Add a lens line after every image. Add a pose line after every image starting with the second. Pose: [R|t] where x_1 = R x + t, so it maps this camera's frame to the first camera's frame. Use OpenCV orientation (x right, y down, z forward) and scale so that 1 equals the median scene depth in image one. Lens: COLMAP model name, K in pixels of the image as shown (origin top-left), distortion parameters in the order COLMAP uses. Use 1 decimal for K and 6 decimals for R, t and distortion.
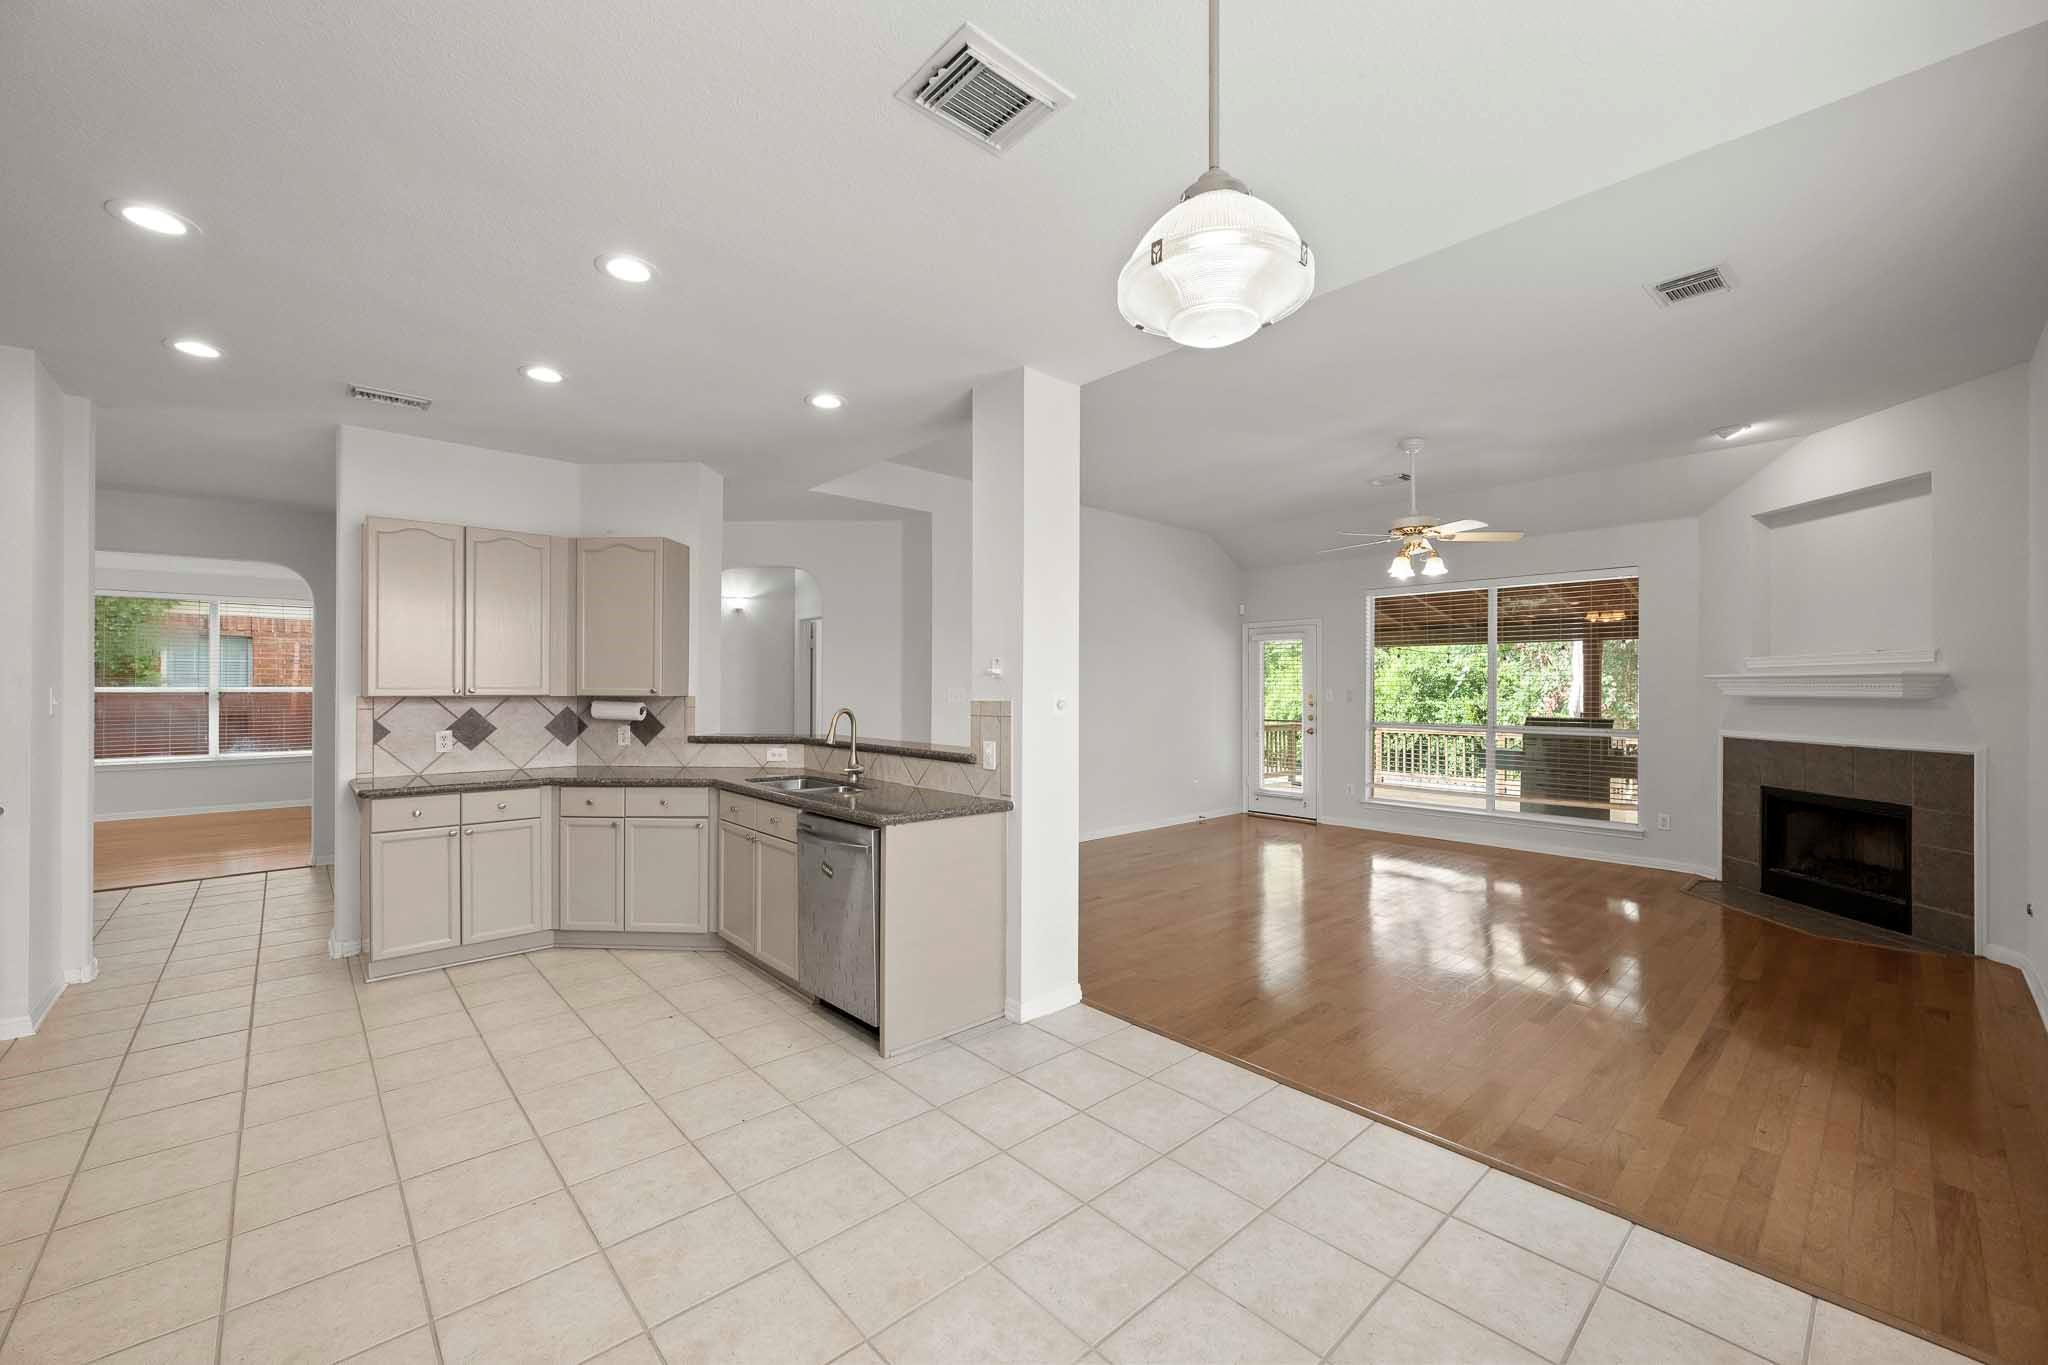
lens RADIAL K [[809.7, 0, 1022.6], [0, 809.7, 684.0], [0, 0, 1]] dist [-0.002274, -0.000026]
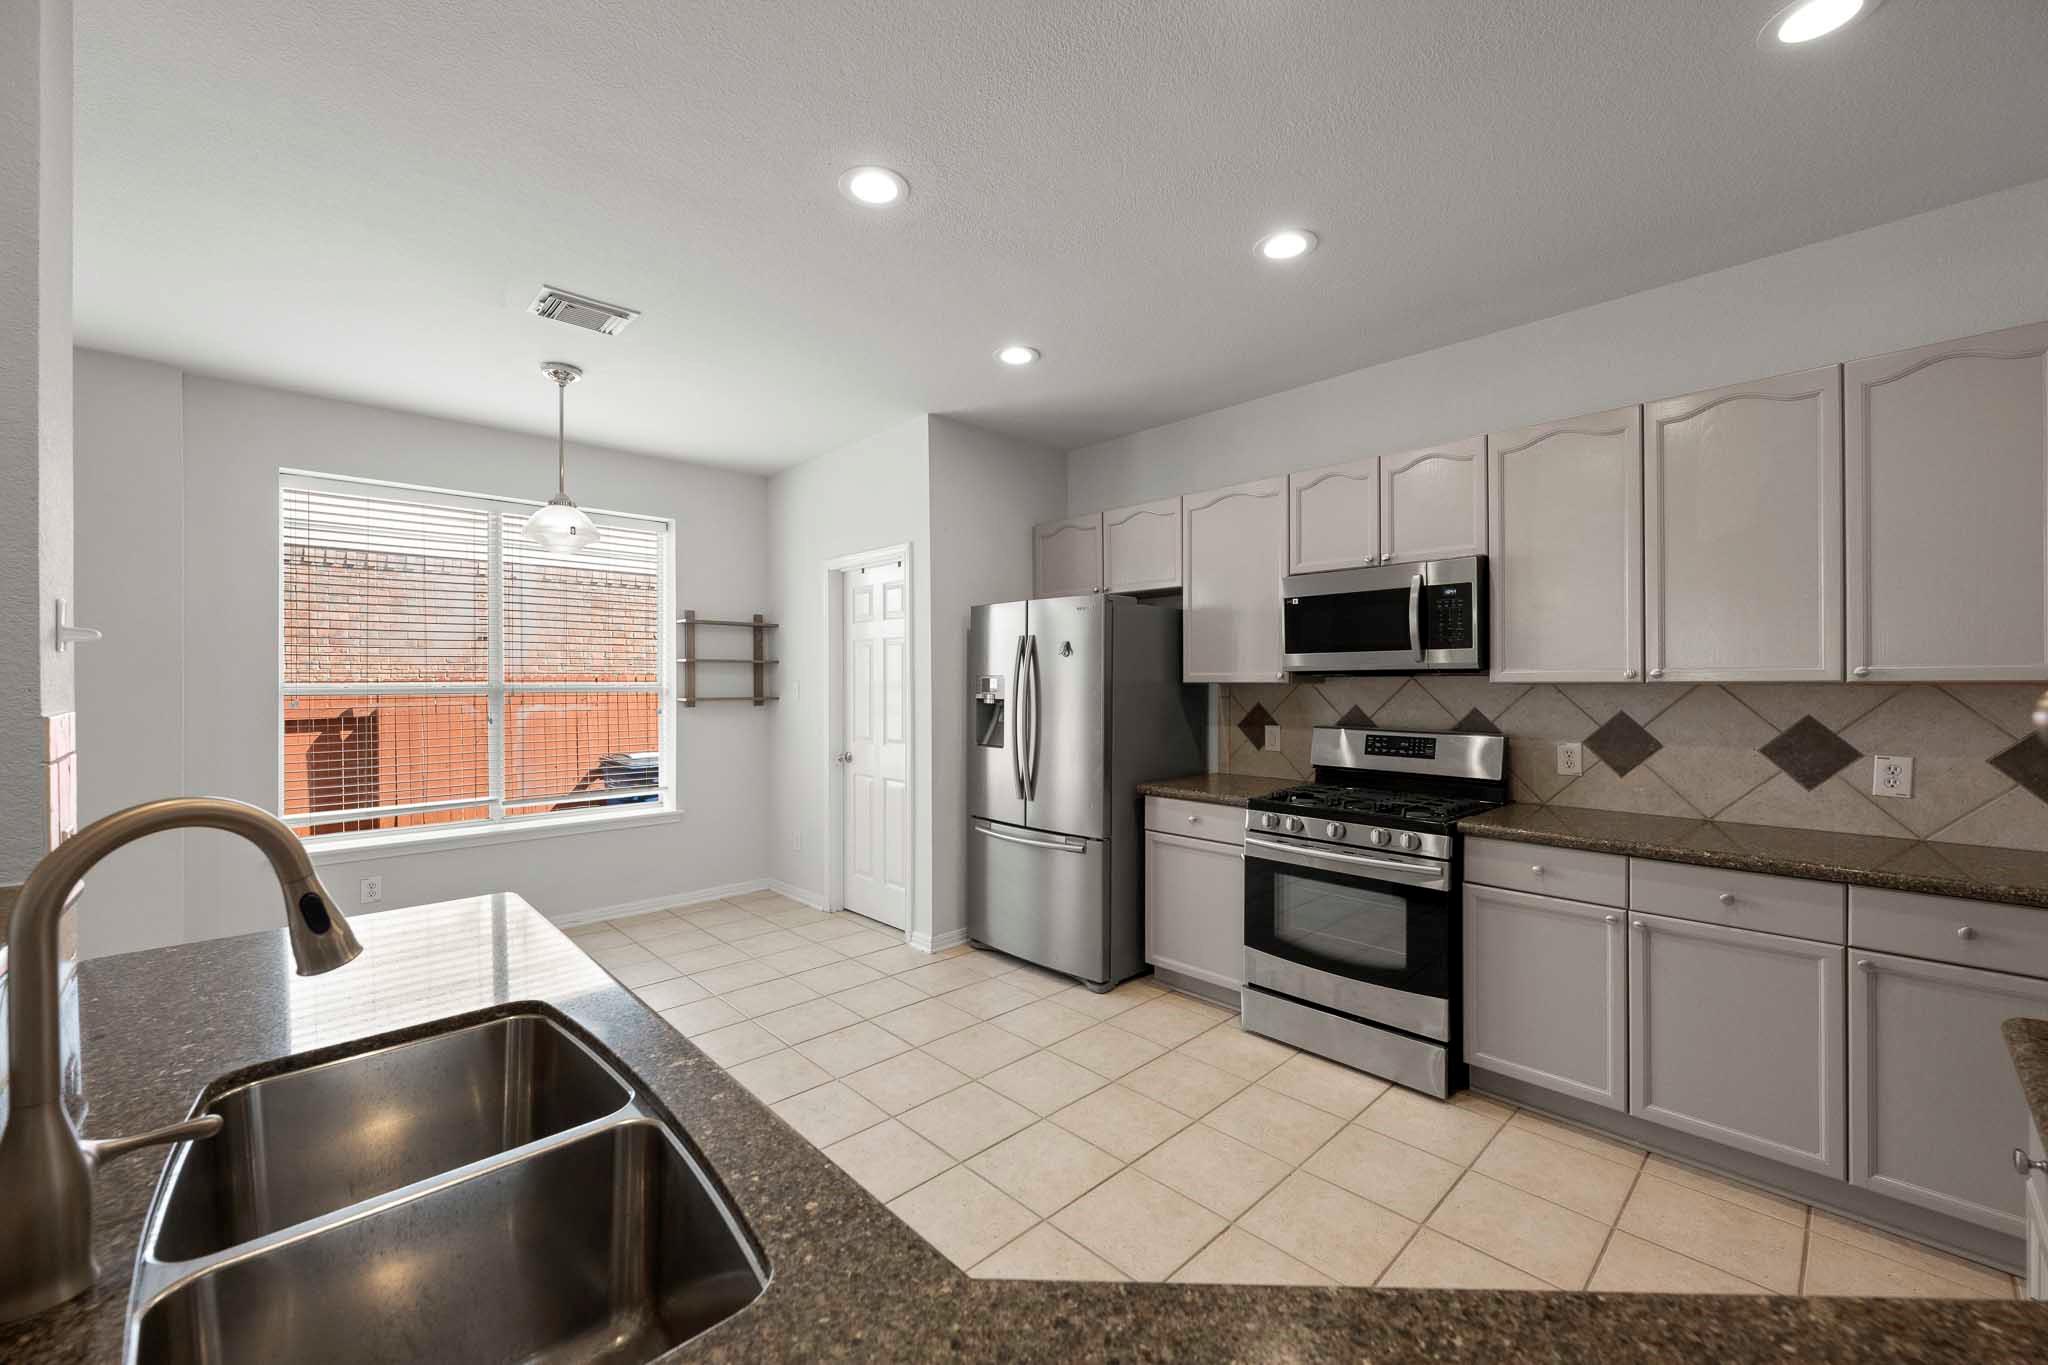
lens RADIAL K [[809.7, 0, 1025.2], [0, 809.7, 686.7], [0, 0, 1]] dist [-0.002274, -0.000026]
pose [[-0.999758, -0.001395, -0.021954, -0.362266], [-0.001480, 0.999991, 0.003857, 0.007038], [0.021948, 0.003889, -0.999752, 1.065356]]
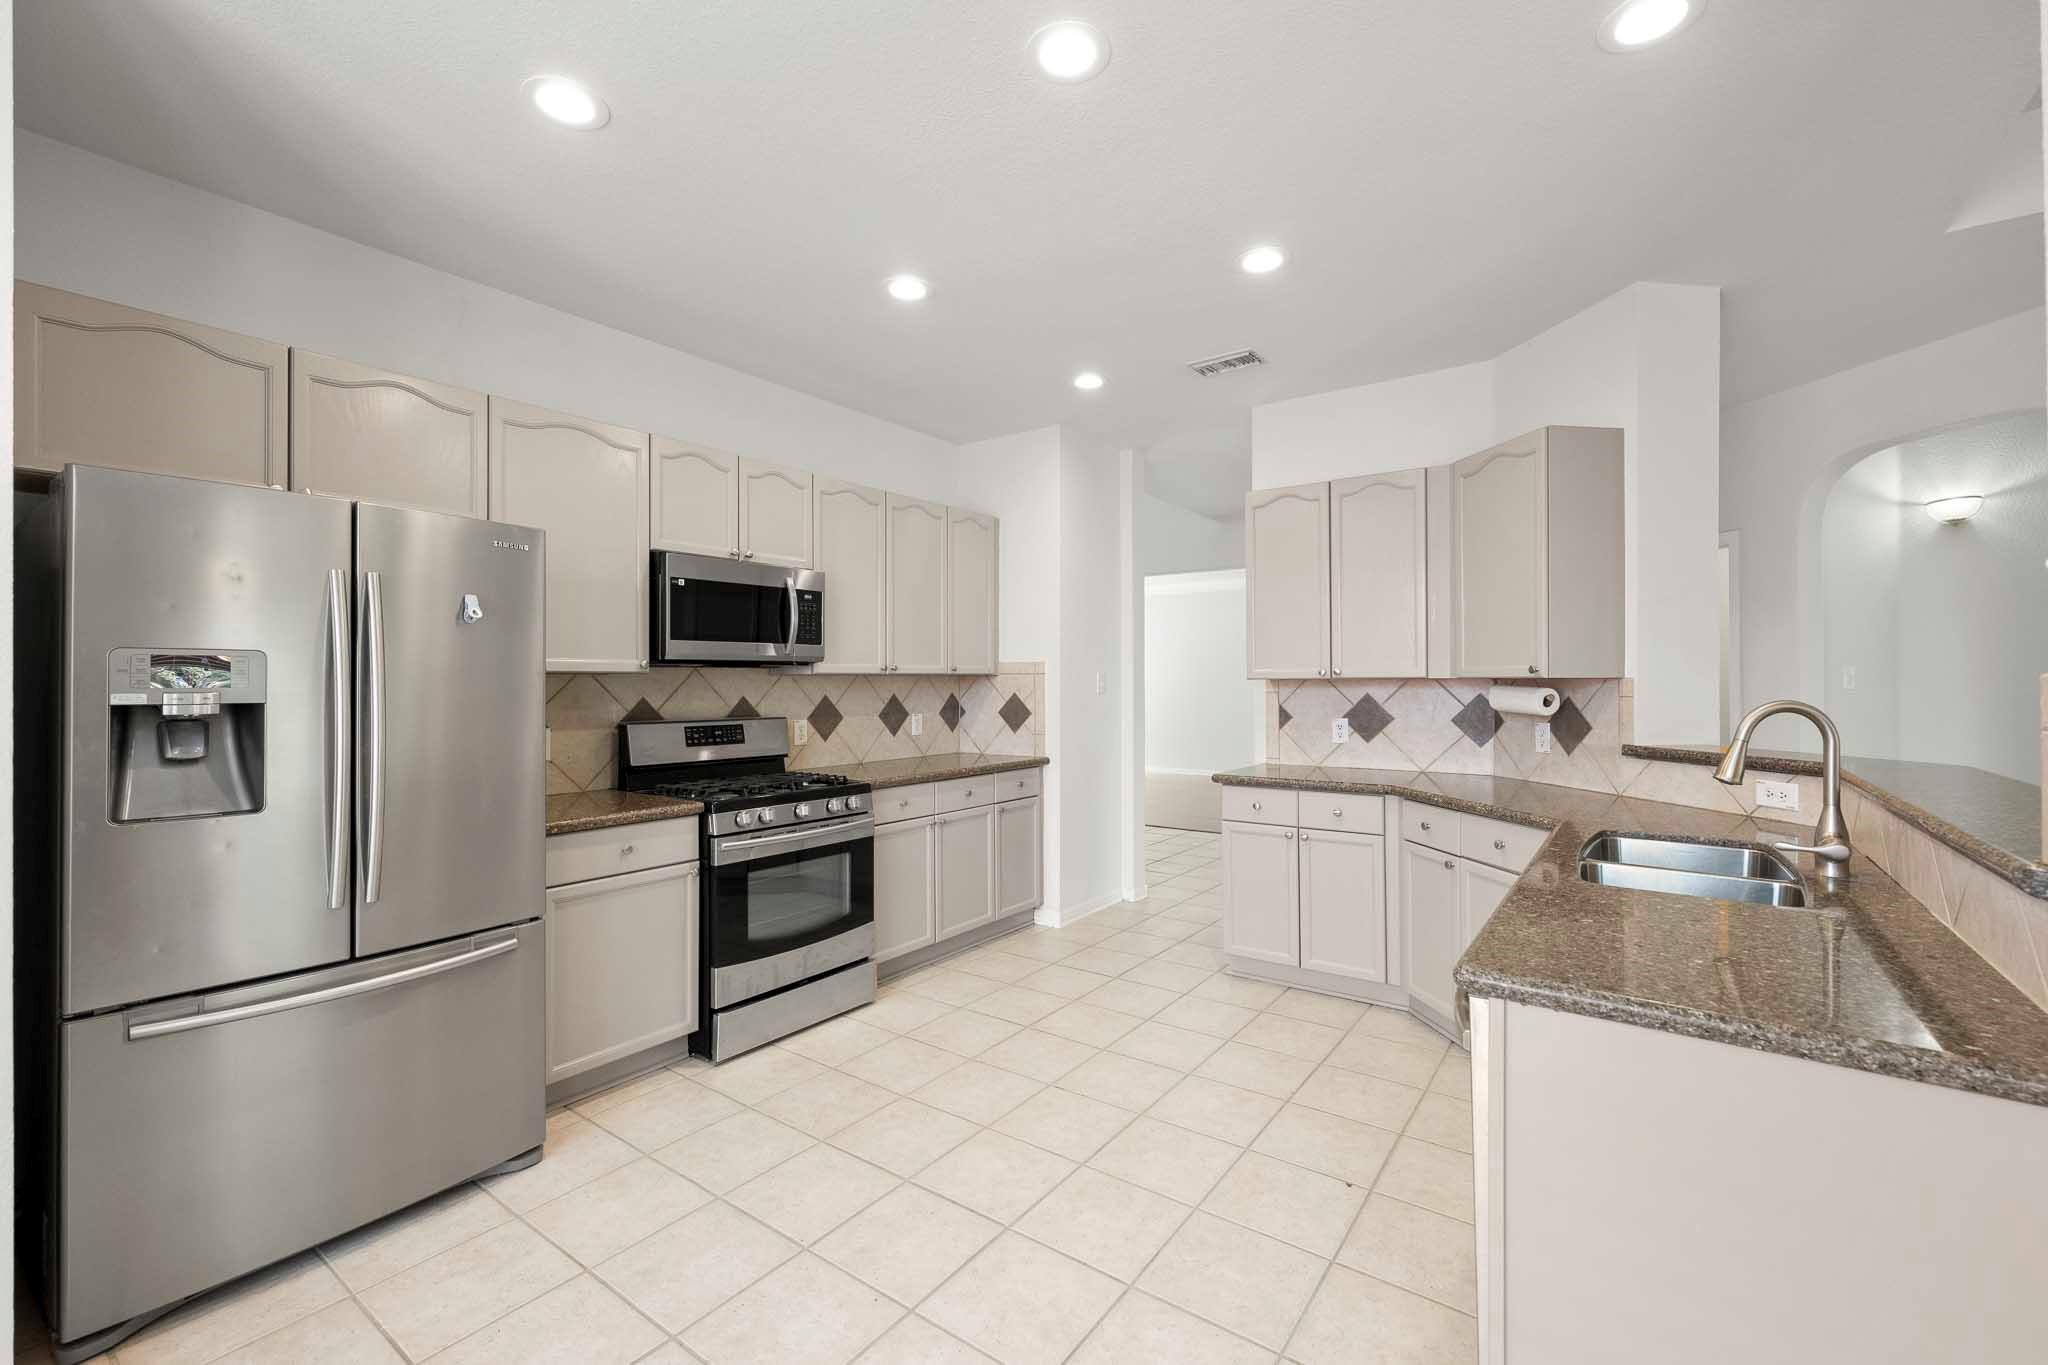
lens RADIAL K [[854.6, 0, 1027.3], [0, 854.6, 678.8], [0, 0, 1]] dist [-0.000434, -0.000128]
pose [[0.200657, -0.007031, -0.979636, 0.123092], [0.007373, 0.999957, -0.005667, 0.017102], [0.979634, -0.006086, 0.200700, 0.472180]]
